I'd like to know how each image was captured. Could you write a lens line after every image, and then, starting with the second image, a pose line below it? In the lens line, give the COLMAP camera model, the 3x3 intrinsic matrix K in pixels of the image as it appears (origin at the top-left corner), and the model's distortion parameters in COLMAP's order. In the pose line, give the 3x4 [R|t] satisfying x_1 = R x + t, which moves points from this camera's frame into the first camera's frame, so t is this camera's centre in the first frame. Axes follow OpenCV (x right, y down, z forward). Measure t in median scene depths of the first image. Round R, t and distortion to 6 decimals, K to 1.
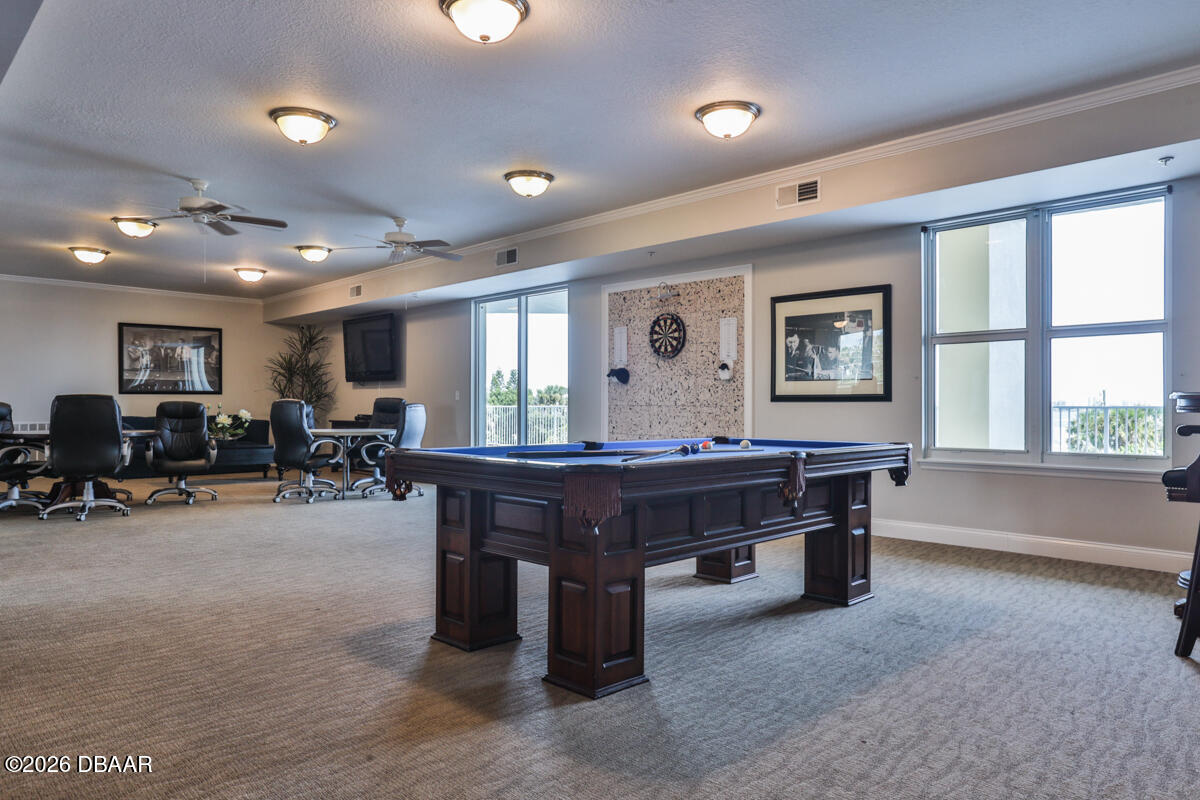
lens RADIAL K [[813.6, 0, 599.5], [0, 813.6, 401.6], [0, 0, 1]] dist [0.010219, 0.003890]
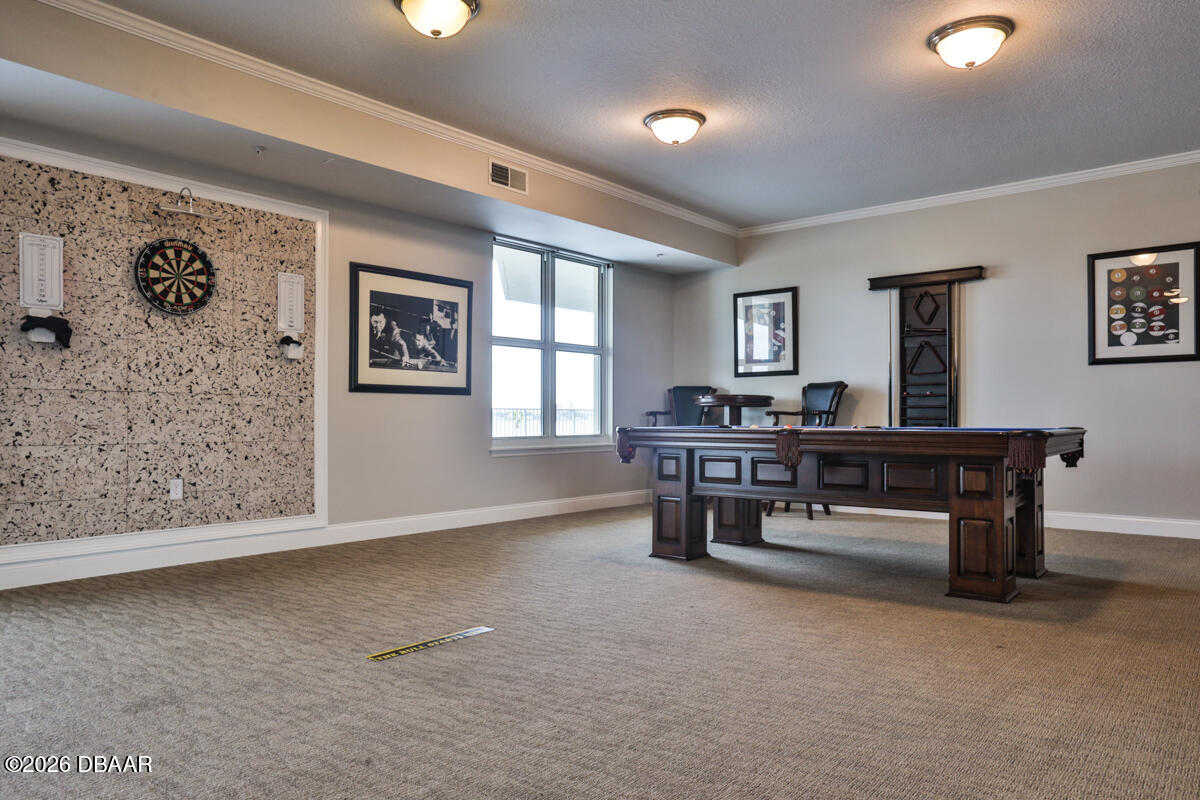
lens RADIAL K [[813.6, 0, 599.5], [0, 813.6, 405.3], [0, 0, 1]] dist [0.010219, 0.003890]
pose [[-0.098388, 0.007192, 0.995122, -0.592990], [-0.012175, 0.999890, -0.008431, 0.016752], [-0.995074, -0.012945, -0.098290, 0.808668]]
